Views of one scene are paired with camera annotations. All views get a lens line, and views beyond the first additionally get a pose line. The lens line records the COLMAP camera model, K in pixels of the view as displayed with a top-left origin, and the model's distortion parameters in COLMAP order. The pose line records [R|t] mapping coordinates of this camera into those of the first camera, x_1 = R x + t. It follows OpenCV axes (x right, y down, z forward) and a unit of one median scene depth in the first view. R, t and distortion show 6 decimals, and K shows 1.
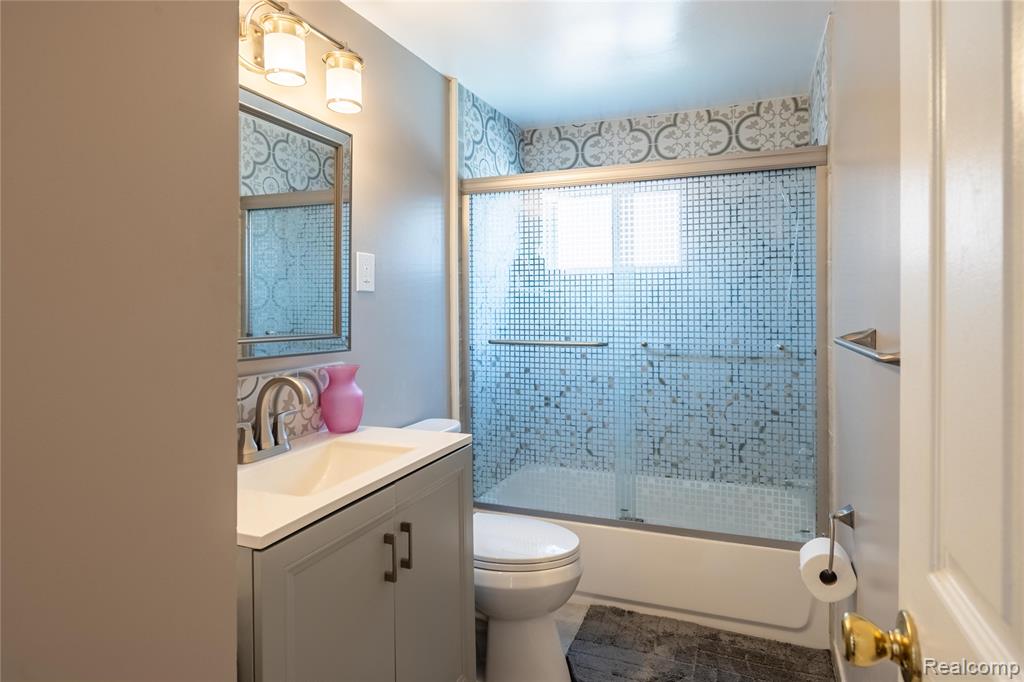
lens RADIAL K [[553.3, 0, 526.4], [0, 553.3, 305.3], [0, 0, 1]] dist [-0.000525, -0.004095]
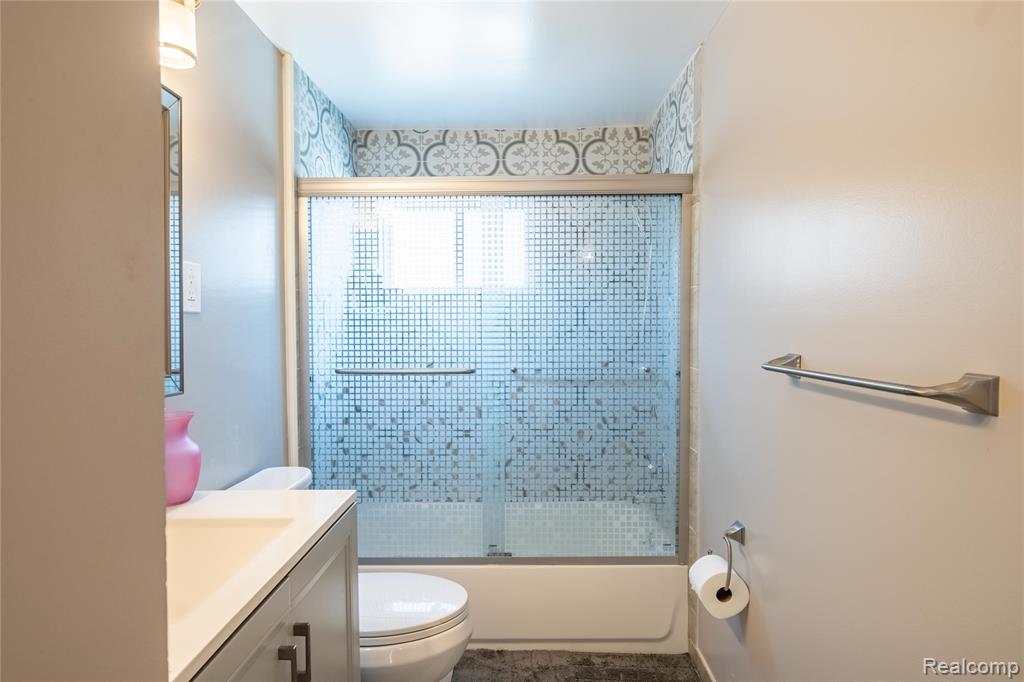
lens RADIAL K [[553.3, 0, 512.5], [0, 553.3, 341.0], [0, 0, 1]] dist [-0.000525, -0.004095]
pose [[0.941525, -0.010623, 0.336776, -0.099983], [0.001344, 0.999613, 0.027775, -0.004781], [-0.336941, -0.025699, 0.941175, 0.105605]]
